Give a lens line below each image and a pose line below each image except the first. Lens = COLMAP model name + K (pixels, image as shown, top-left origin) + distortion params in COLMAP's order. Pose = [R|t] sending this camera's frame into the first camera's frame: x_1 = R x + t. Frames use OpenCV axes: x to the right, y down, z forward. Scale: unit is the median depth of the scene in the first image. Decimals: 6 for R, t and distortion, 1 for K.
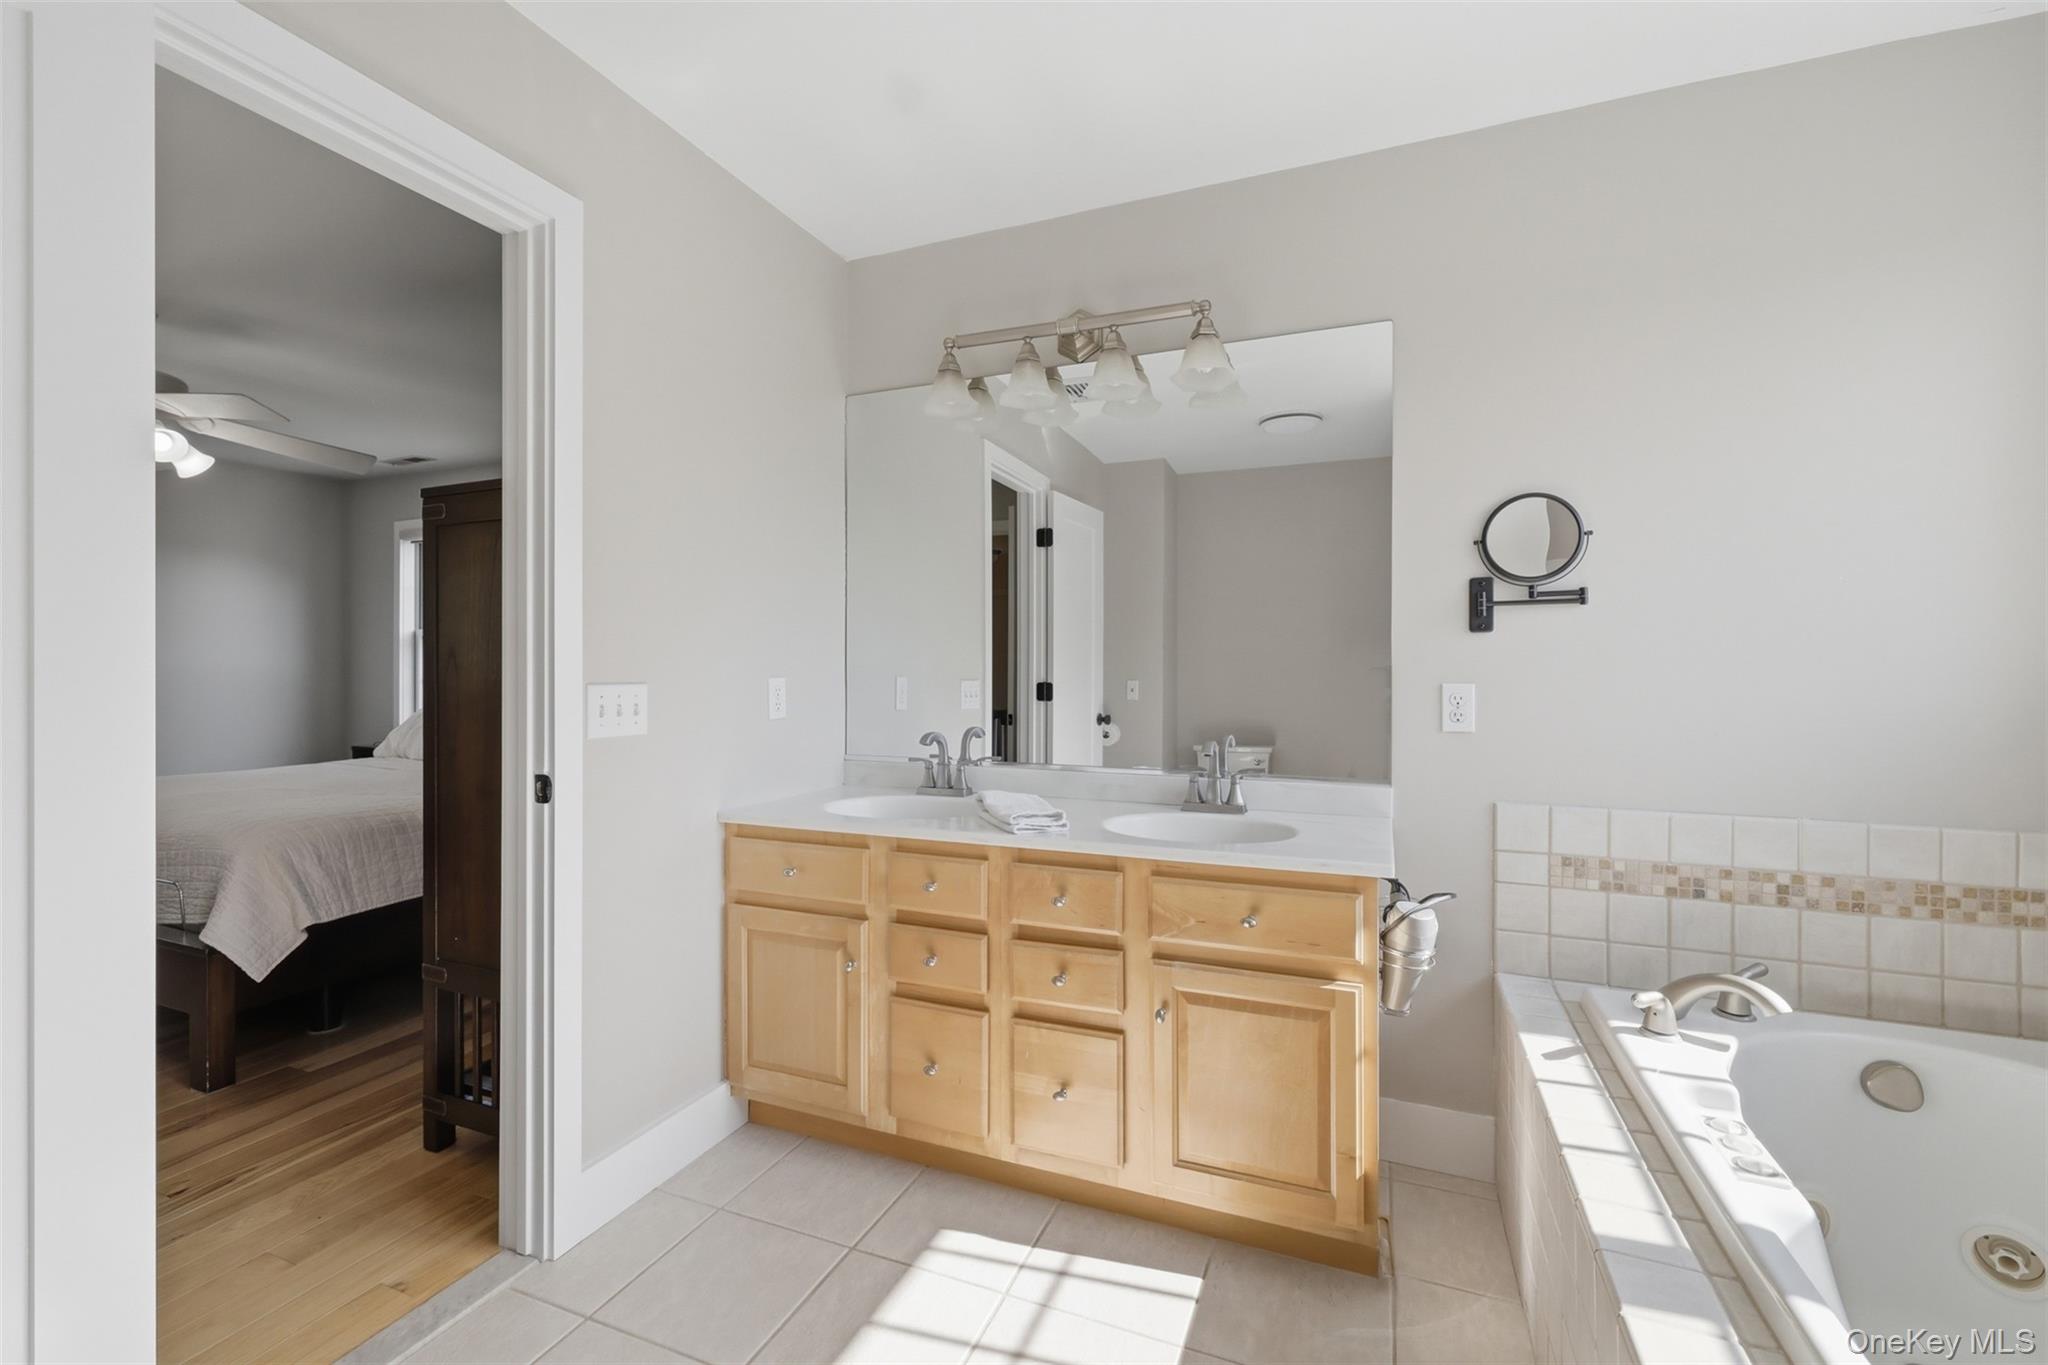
lens RADIAL K [[864.7, 0, 1027.3], [0, 864.7, 676.6], [0, 0, 1]] dist [-0.000064, 0.000328]
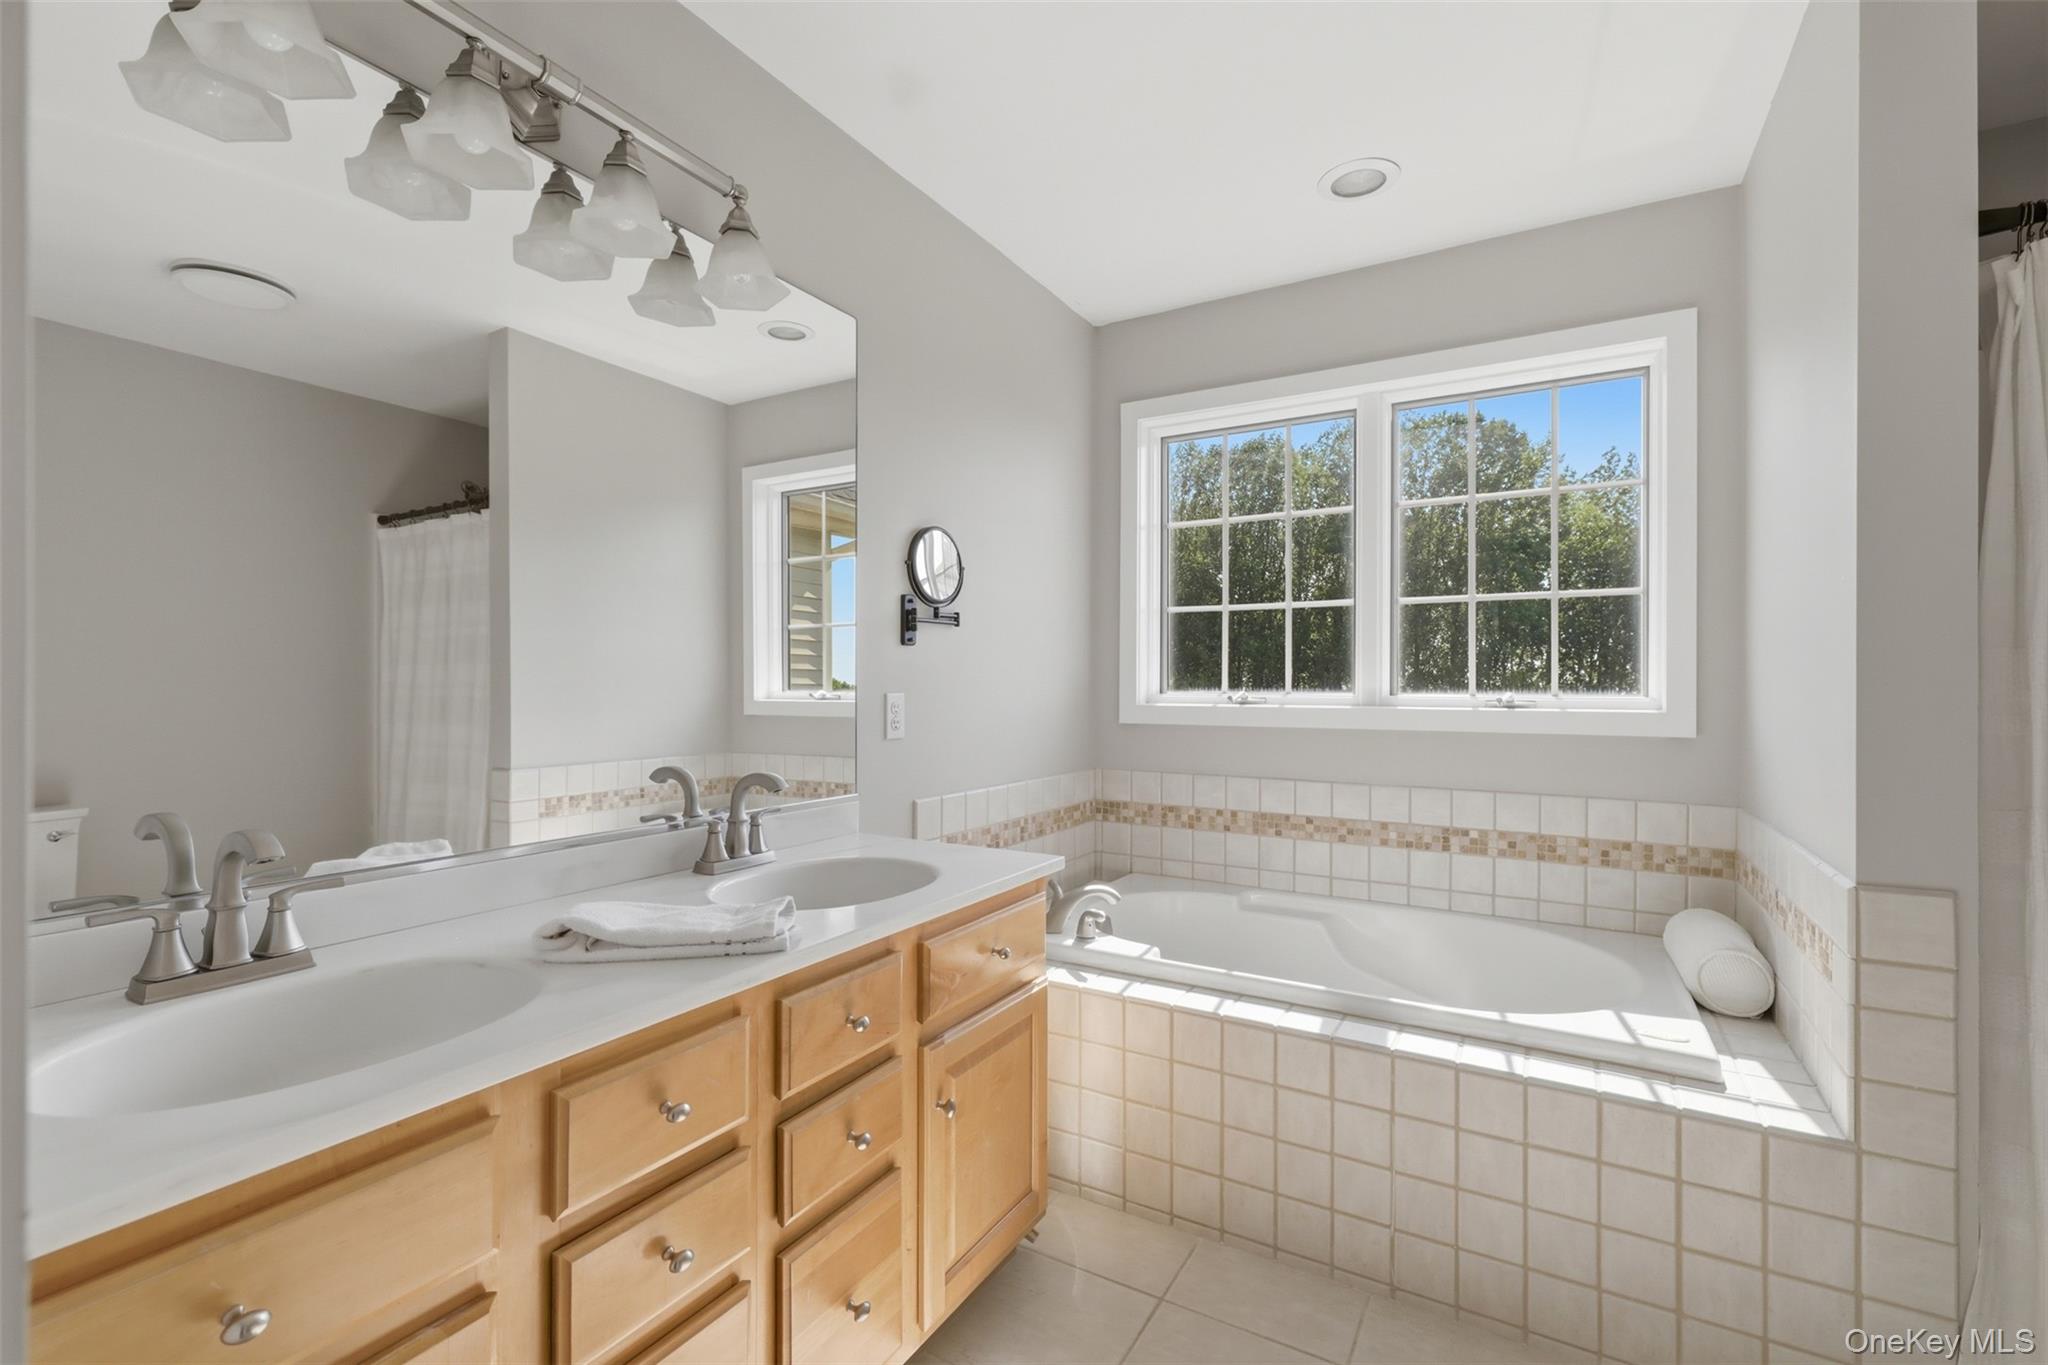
lens RADIAL K [[888.0, 0, 1035.6], [0, 888.0, 681.4], [0, 0, 1]] dist [-0.000318, 0.000261]
pose [[0.143582, 0.001408, 0.989637, -0.602090], [0.007816, 0.999966, -0.002557, -0.002589], [-0.989608, 0.008102, 0.143566, 0.737011]]
